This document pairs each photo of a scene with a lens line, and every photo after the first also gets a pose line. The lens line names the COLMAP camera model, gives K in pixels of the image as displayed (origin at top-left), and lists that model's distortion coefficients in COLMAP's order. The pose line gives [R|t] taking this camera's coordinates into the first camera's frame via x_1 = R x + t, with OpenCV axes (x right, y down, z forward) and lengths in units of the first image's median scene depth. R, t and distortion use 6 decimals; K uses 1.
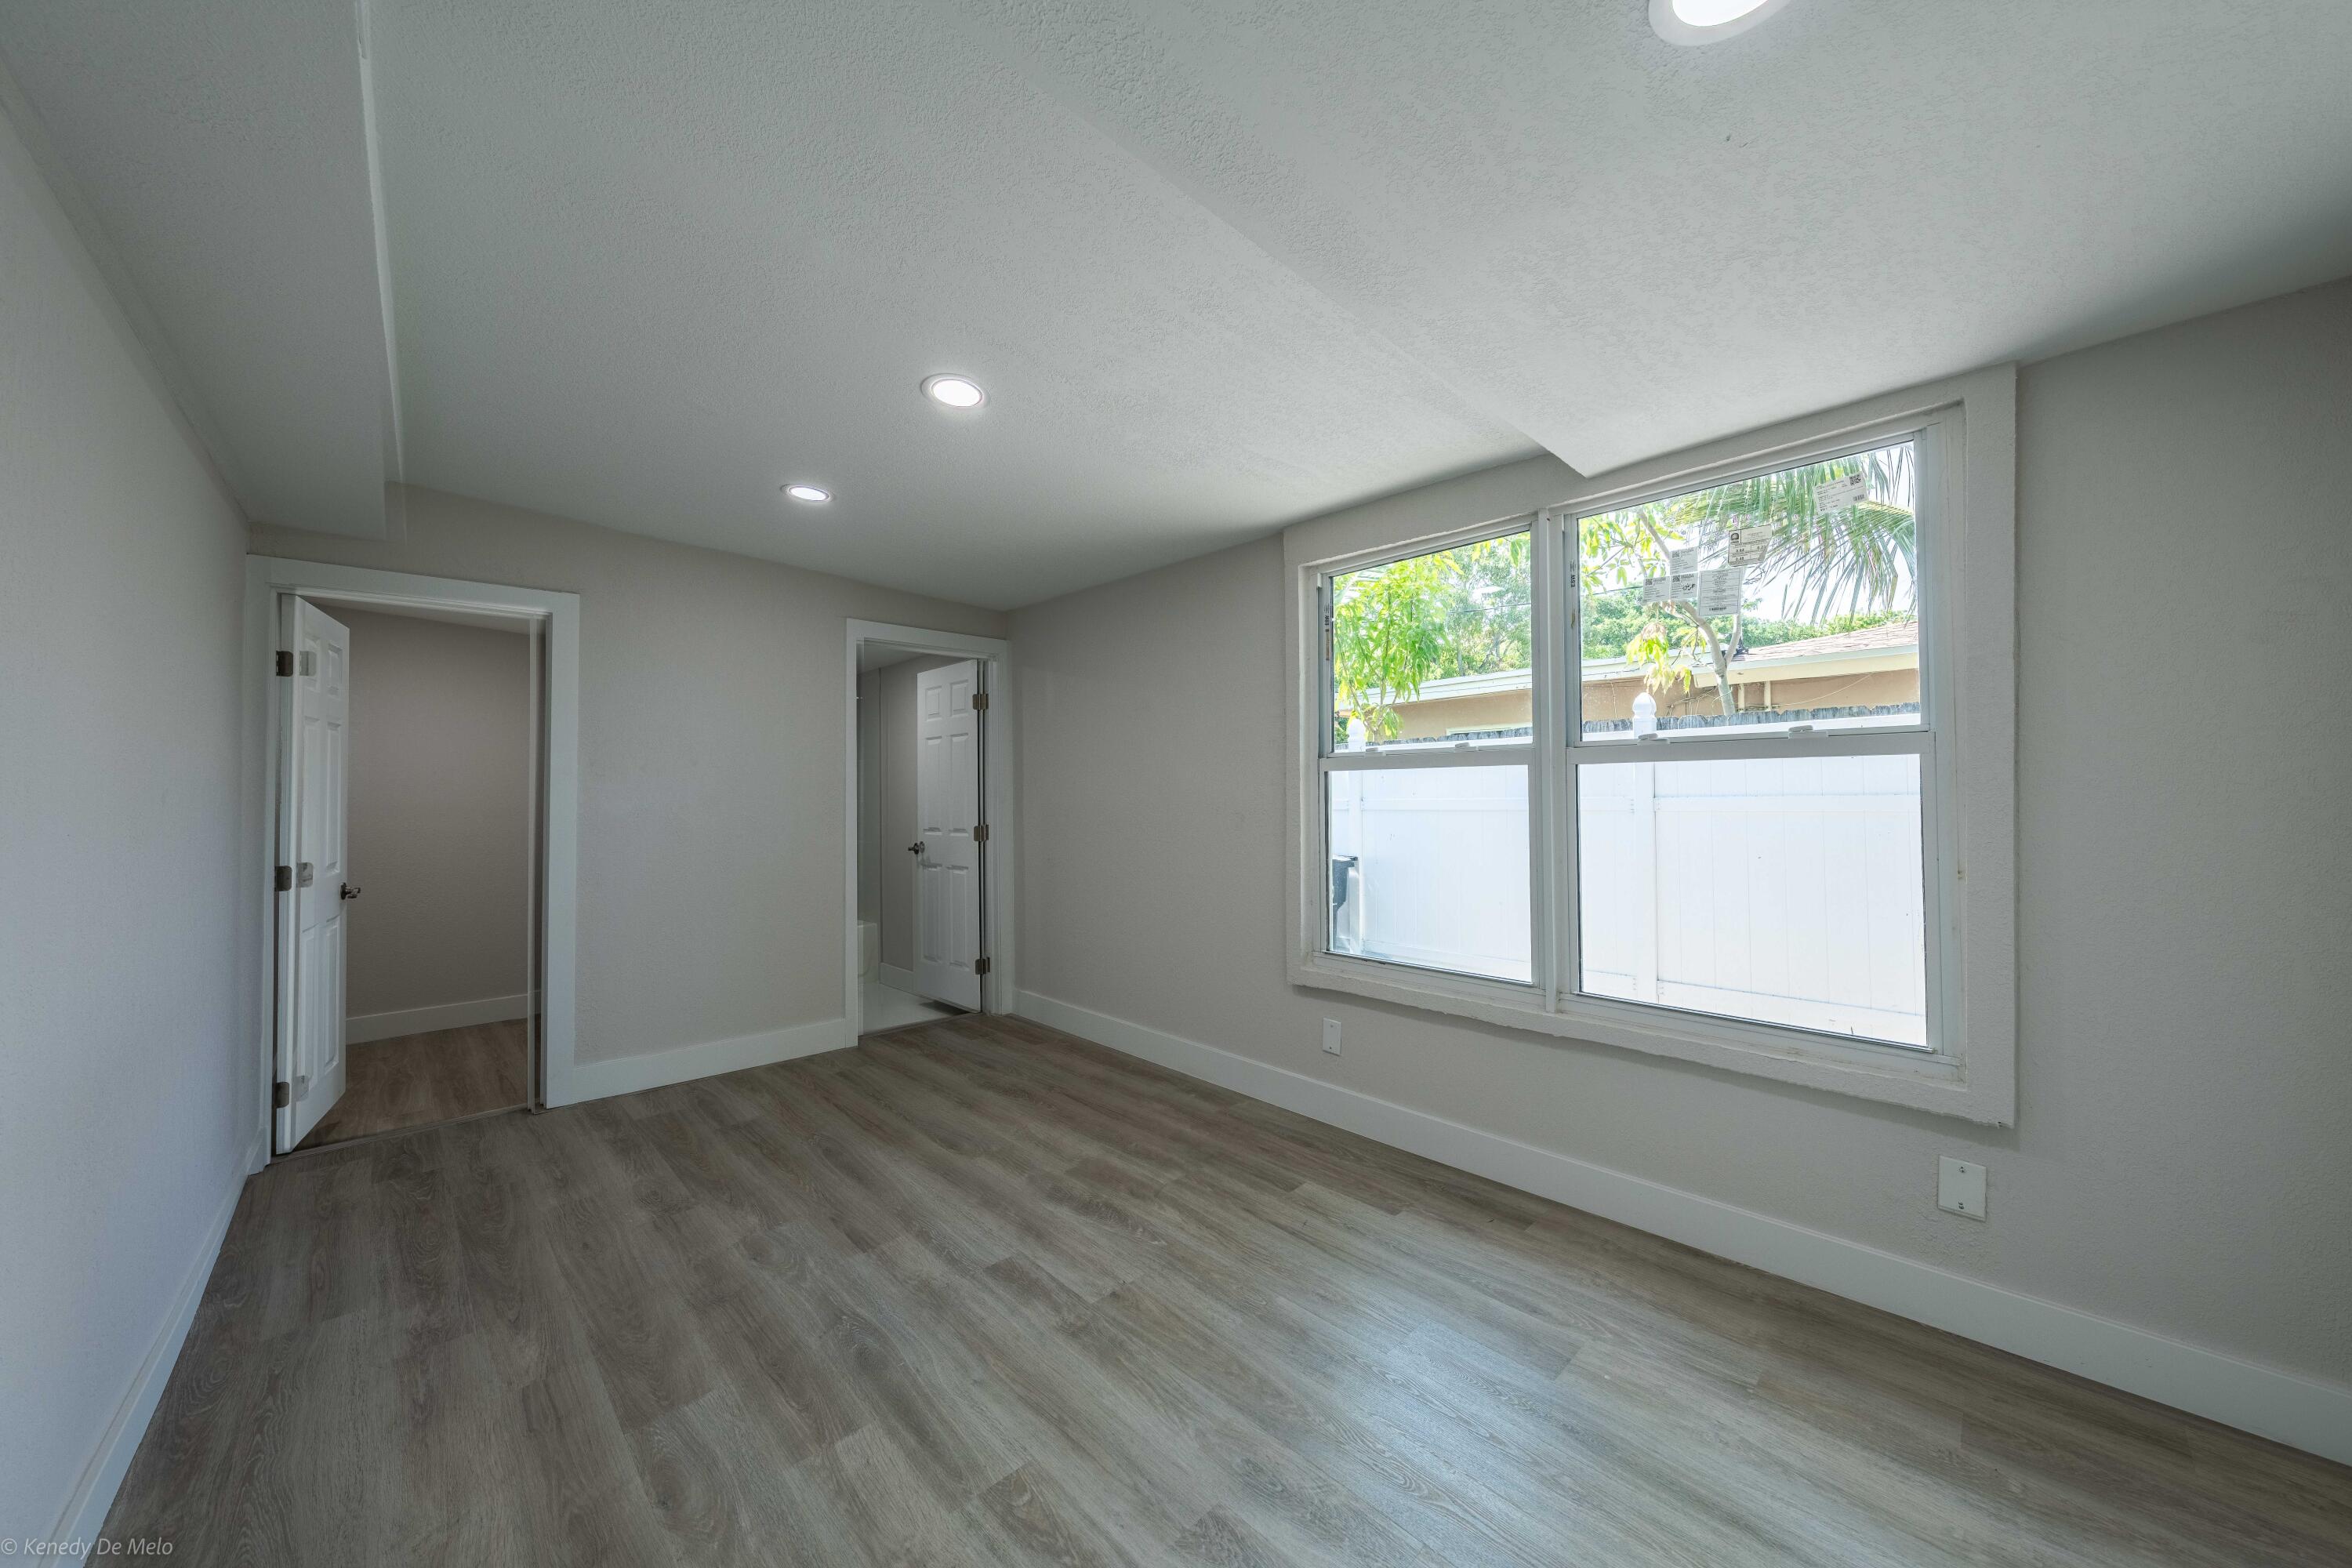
lens RADIAL K [[814.7, 0, 1176.0], [0, 814.7, 784.0], [0, 0, 1]] dist [-0.000485, -0.000070]
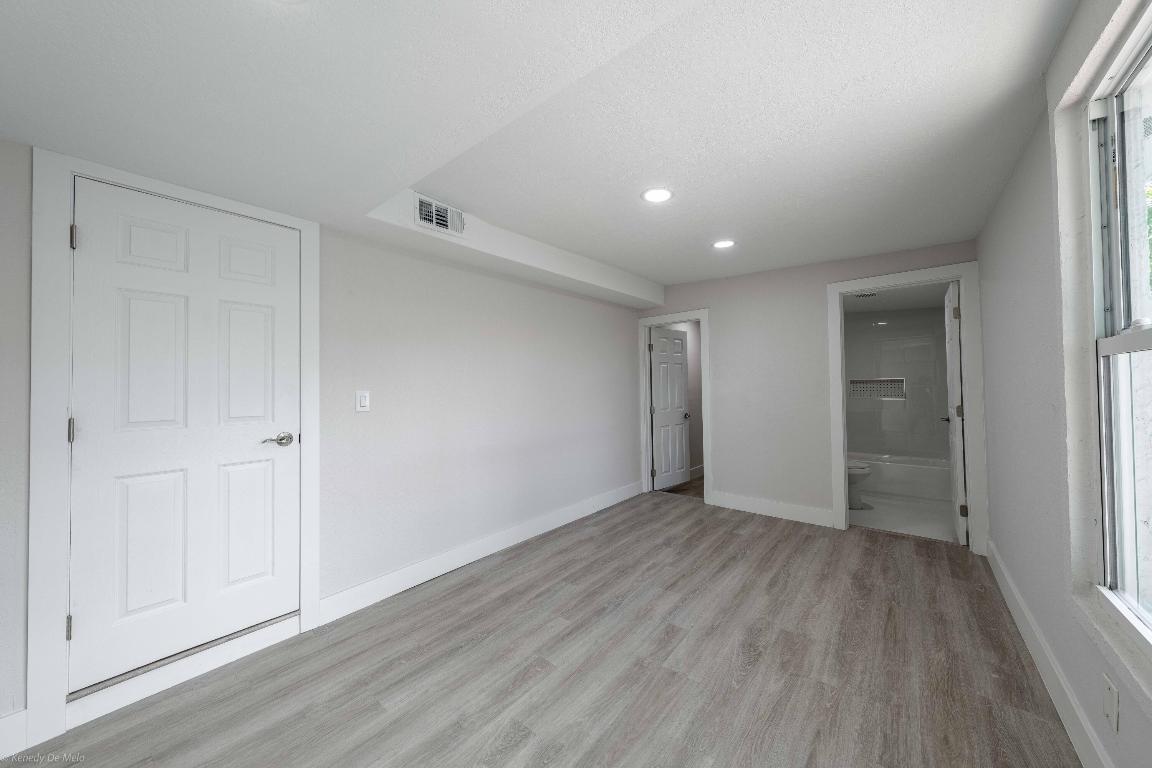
lens RADIAL K [[399.0, 0, 576.0], [0, 399.0, 384.0], [0, 0, 1]] dist [-0.000485, -0.000070]
pose [[0.123838, -0.000875, -0.992302, 0.598036], [0.028272, 0.999597, 0.002646, -0.002080], [0.991900, -0.028382, 0.123812, 0.560385]]
